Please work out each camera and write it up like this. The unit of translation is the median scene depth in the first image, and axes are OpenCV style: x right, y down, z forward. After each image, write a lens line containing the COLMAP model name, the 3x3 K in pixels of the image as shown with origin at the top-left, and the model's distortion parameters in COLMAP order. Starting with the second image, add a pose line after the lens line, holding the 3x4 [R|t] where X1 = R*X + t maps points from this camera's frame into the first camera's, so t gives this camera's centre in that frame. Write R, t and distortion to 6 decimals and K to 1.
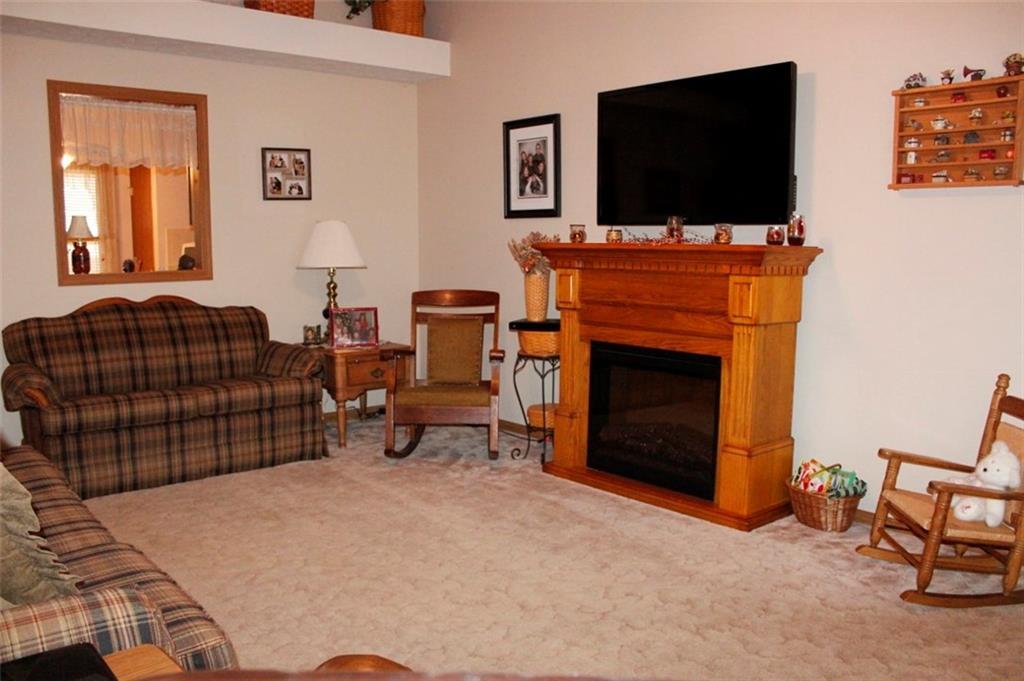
lens RADIAL K [[857.3, 0, 512.0], [0, 857.3, 340.5], [0, 0, 1]] dist [-0.141698, 0.154619]
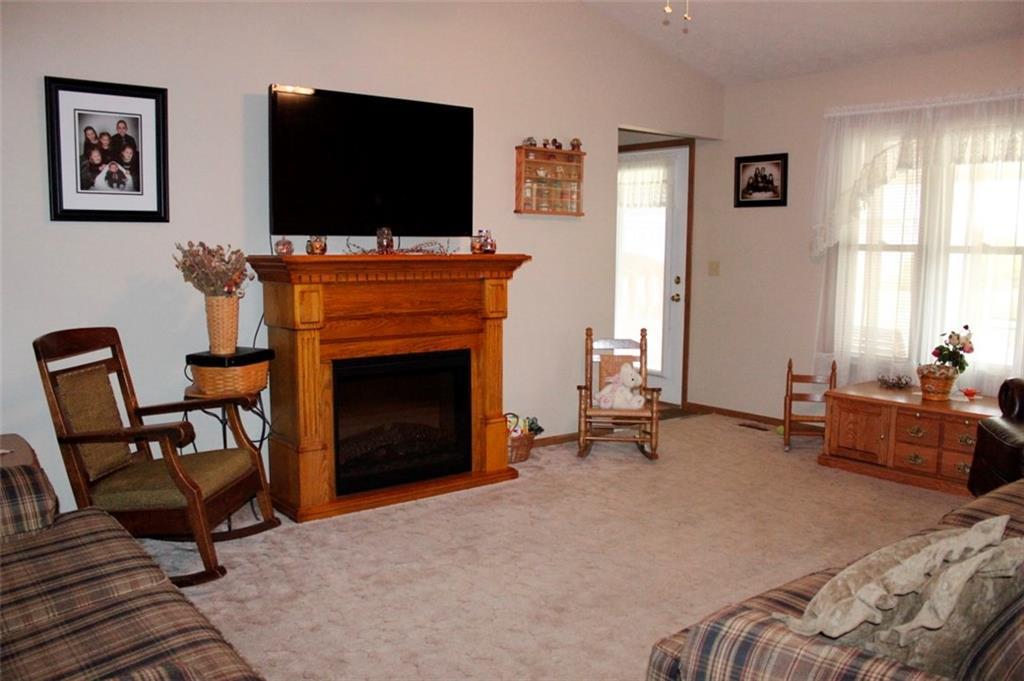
lens RADIAL K [[857.3, 0, 512.0], [0, 857.3, 340.5], [0, 0, 1]] dist [-0.141698, 0.154619]
pose [[0.033373, -0.111092, 0.993250, -0.823524], [0.110992, 0.988068, 0.106783, -0.099219], [-0.993261, 0.106679, 0.045305, 0.776411]]
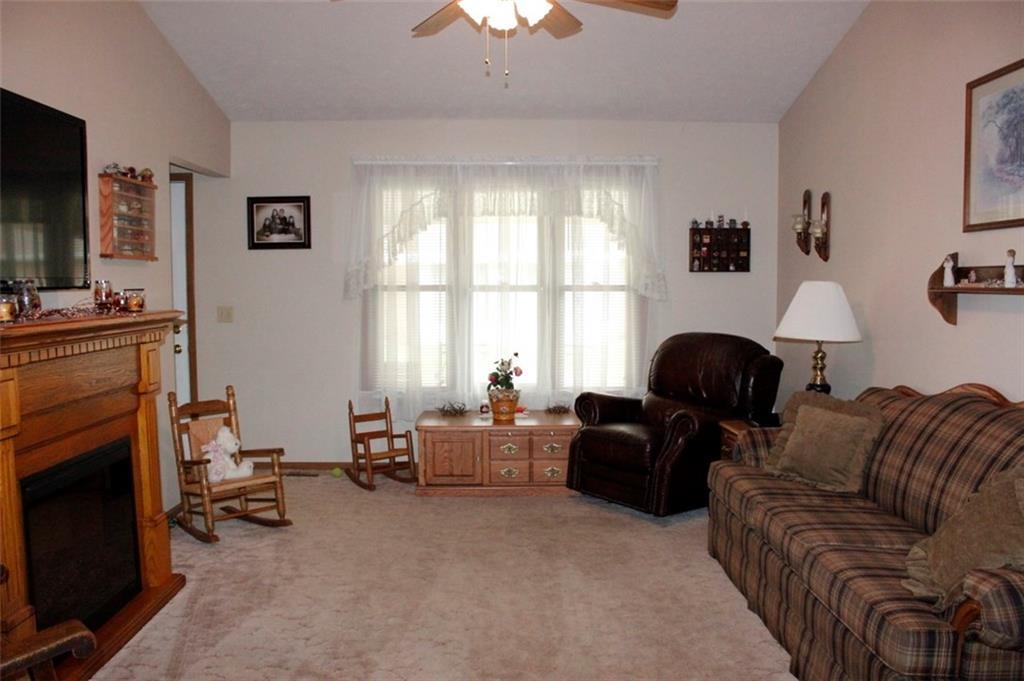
lens RADIAL K [[857.3, 0, 512.0], [0, 857.3, 340.5], [0, 0, 1]] dist [-0.141698, 0.154619]
pose [[-0.761035, -0.041390, 0.647389, -0.566664], [0.082740, 0.983619, 0.160152, -0.167195], [-0.643413, 0.175446, -0.745144, 1.219612]]
